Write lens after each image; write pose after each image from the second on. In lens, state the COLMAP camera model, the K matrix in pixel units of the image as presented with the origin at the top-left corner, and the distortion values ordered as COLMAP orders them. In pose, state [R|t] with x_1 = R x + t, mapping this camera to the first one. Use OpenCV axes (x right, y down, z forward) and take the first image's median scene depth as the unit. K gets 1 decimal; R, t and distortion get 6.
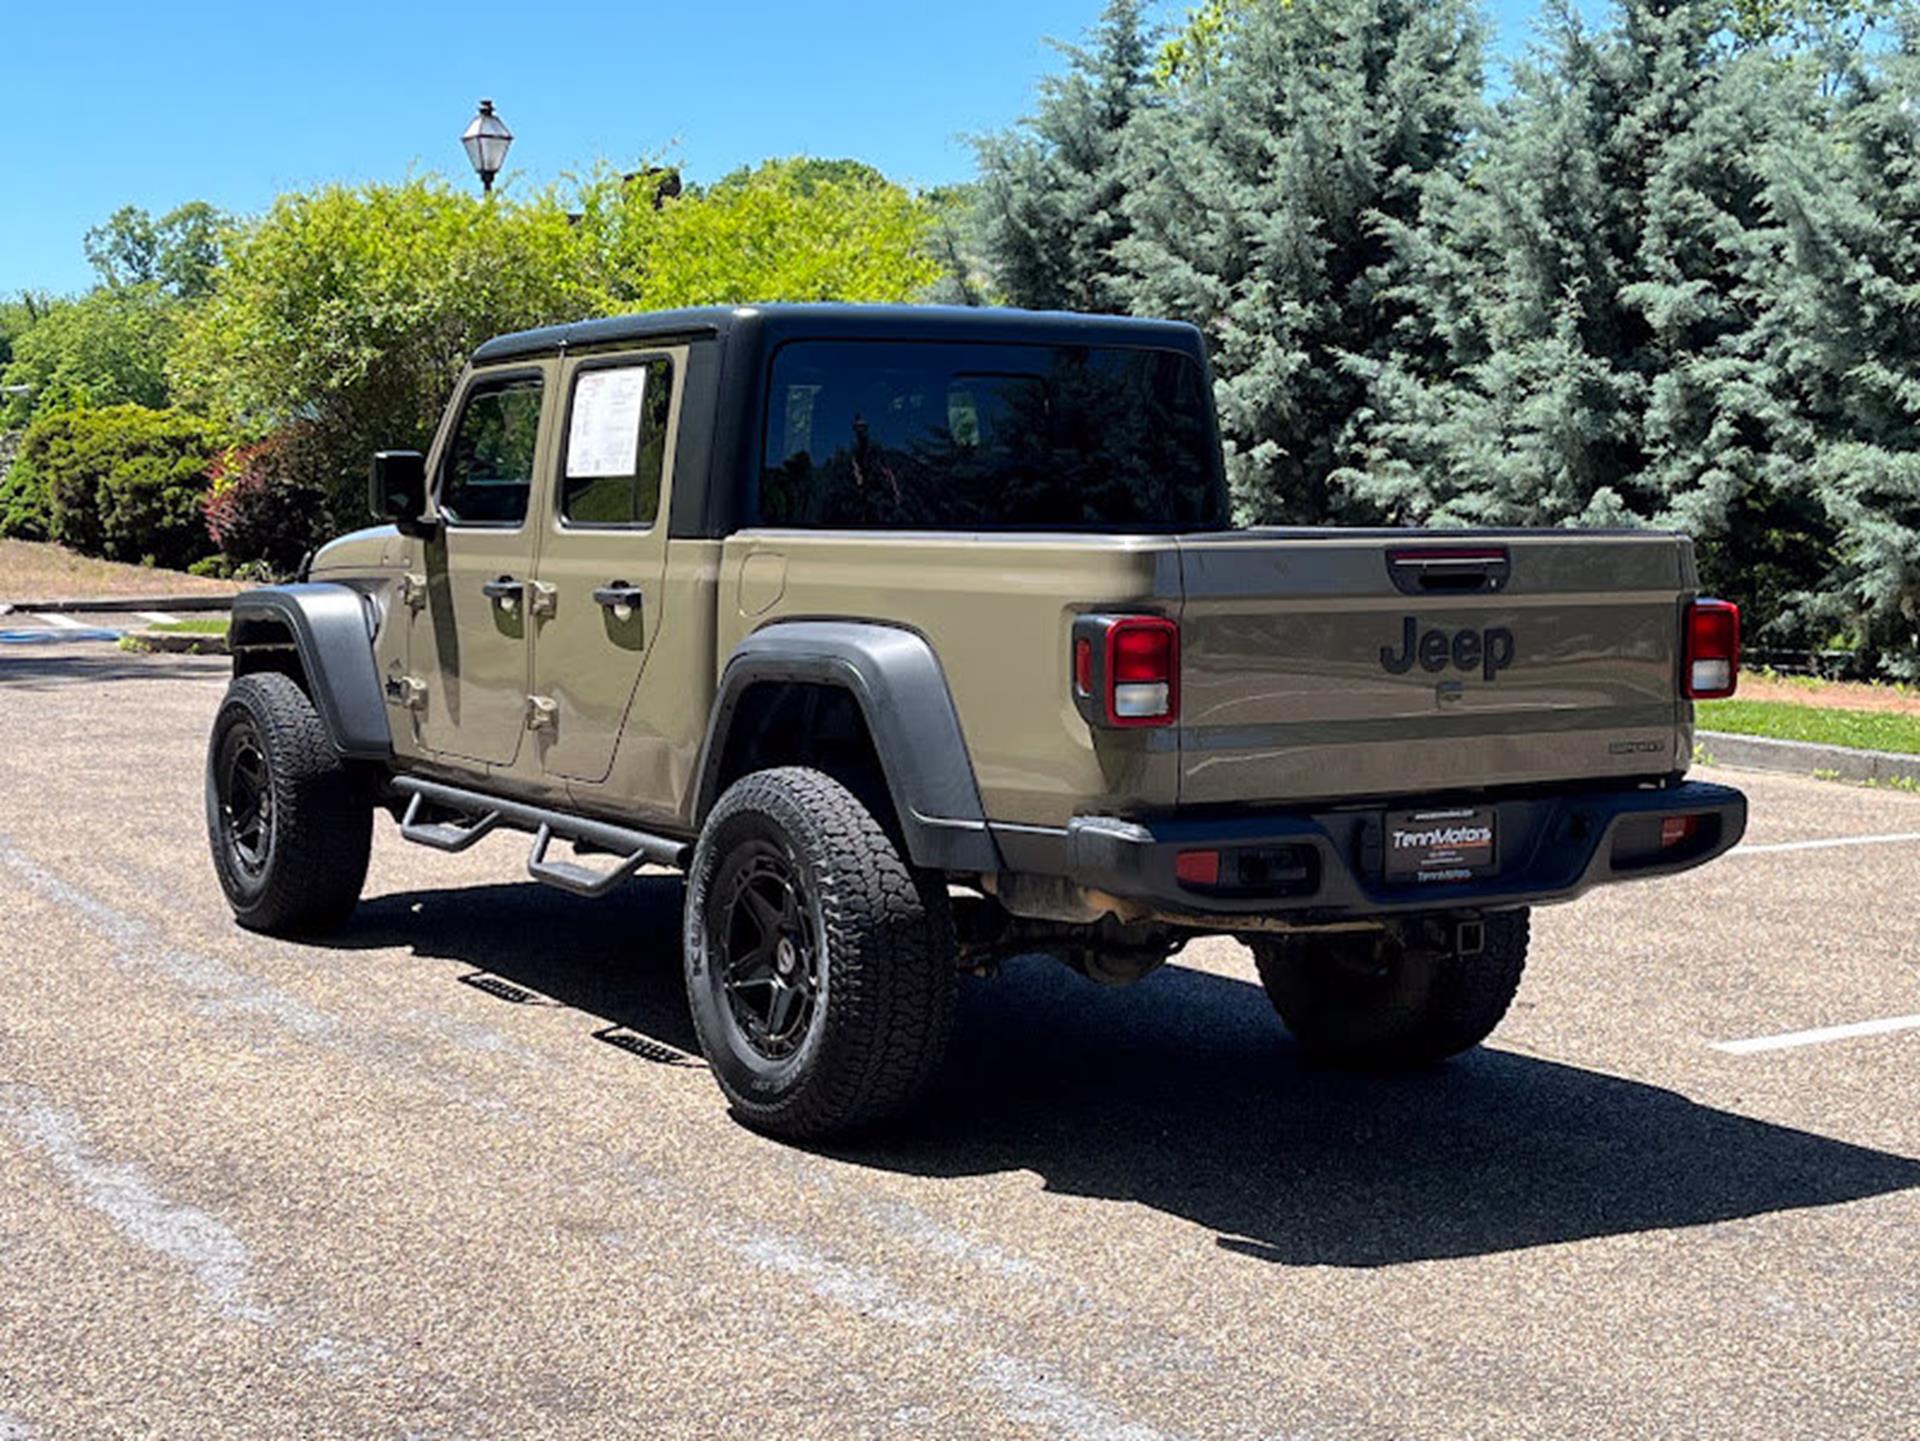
lens RADIAL K [[2987.0, 0, 986.7], [0, 2987.0, 721.4], [0, 0, 1]] dist [0.071976, 0.000000]
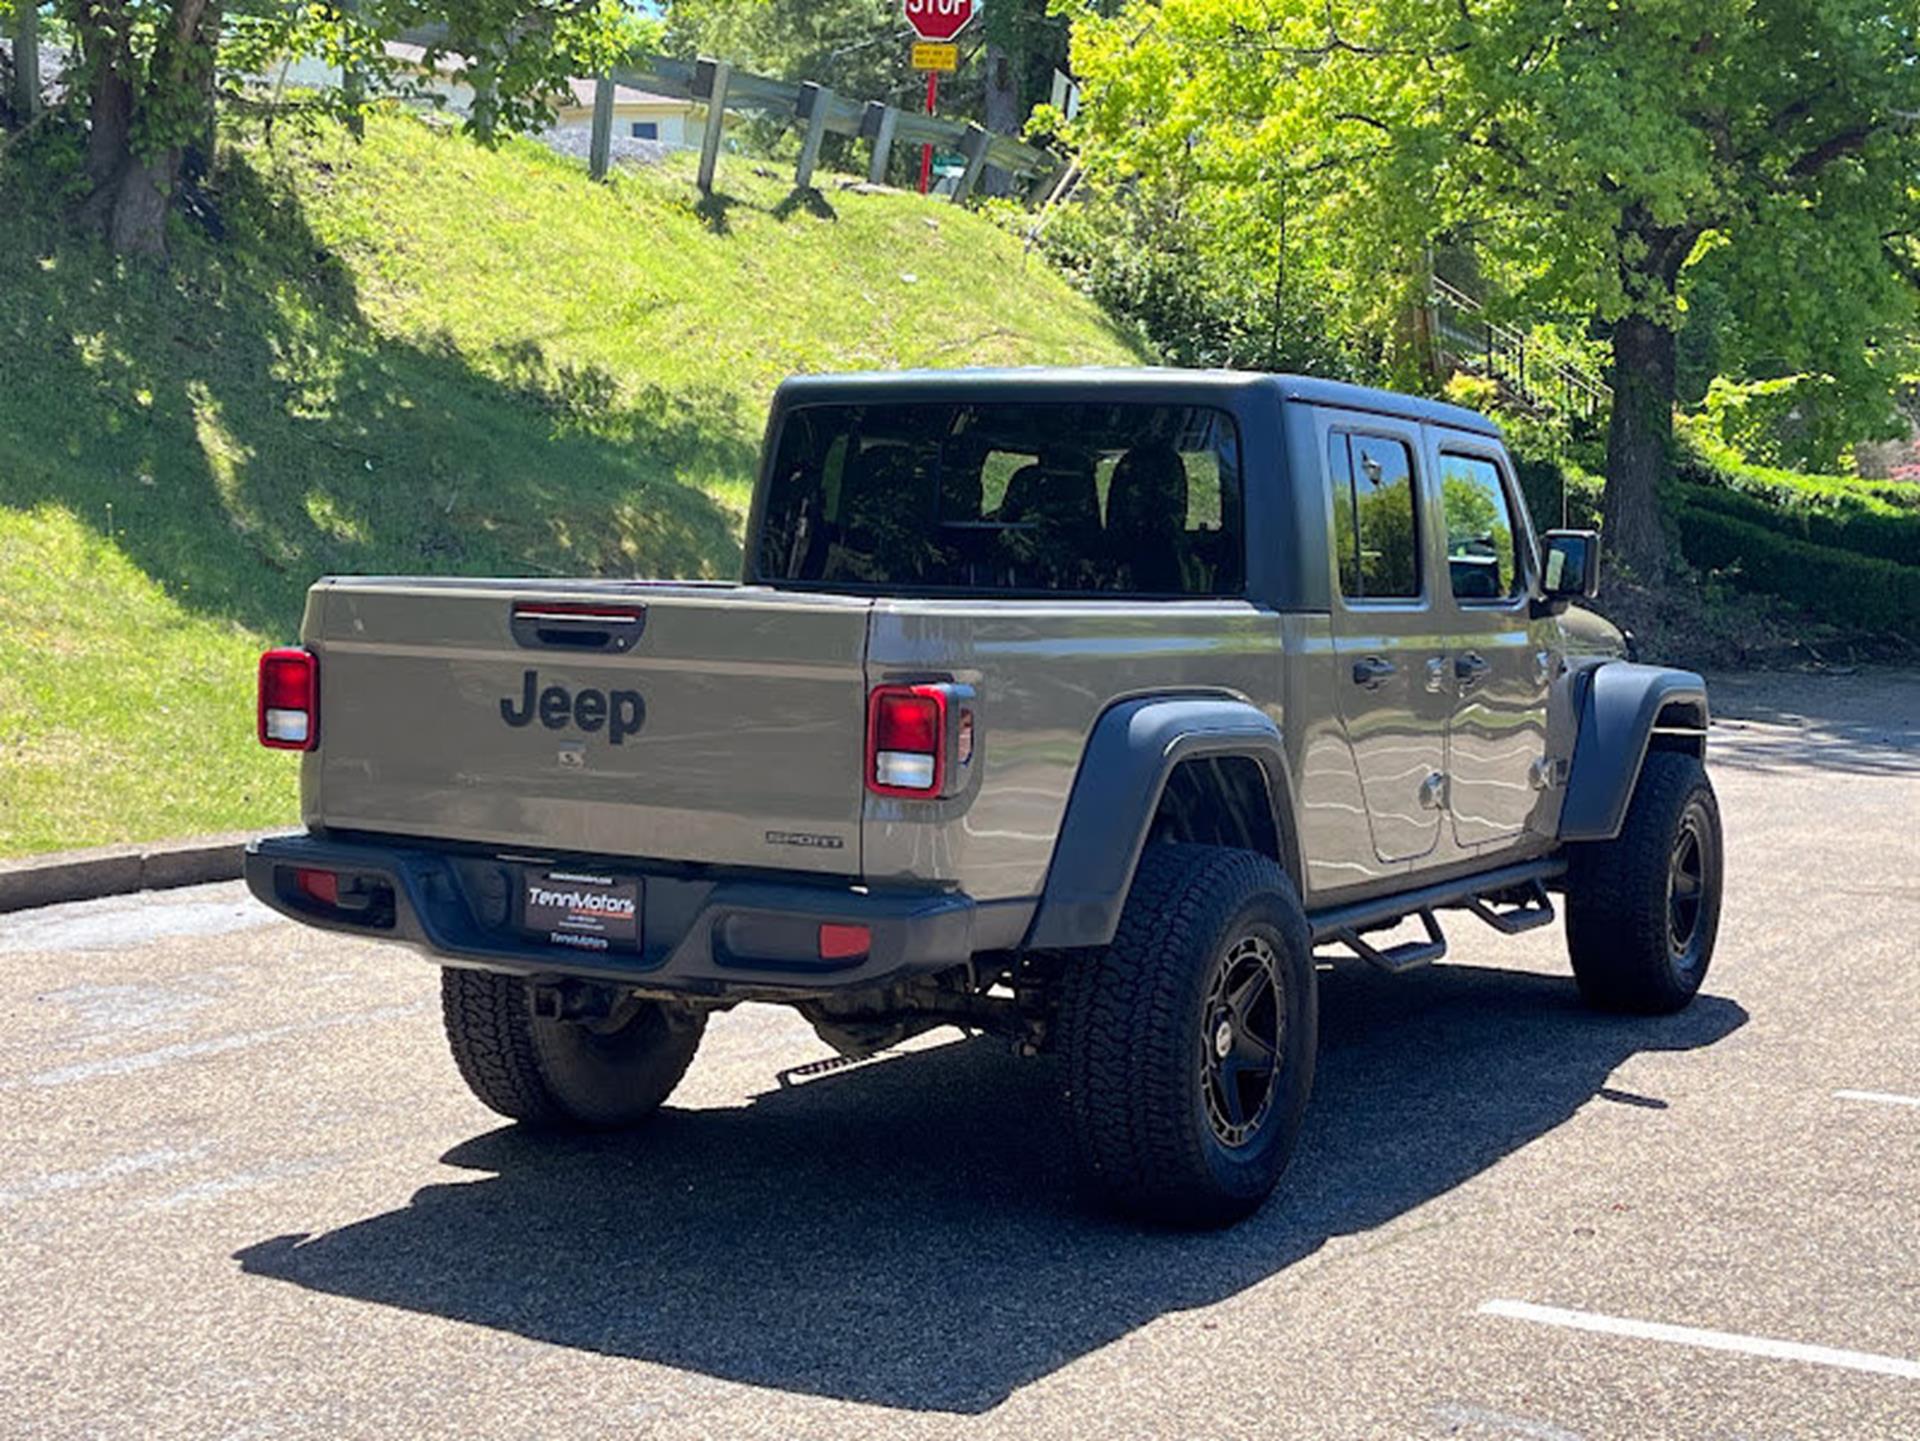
lens RADIAL K [[3090.6, 0, 948.1], [0, 3090.6, 720.5], [0, 0, 1]] dist [0.084117, 0.000000]
pose [[0.458243, 0.062596, -0.886620, 0.836987], [-0.094609, 0.995285, 0.021370, -0.040197], [0.883777, 0.074089, 0.462005, 0.486420]]
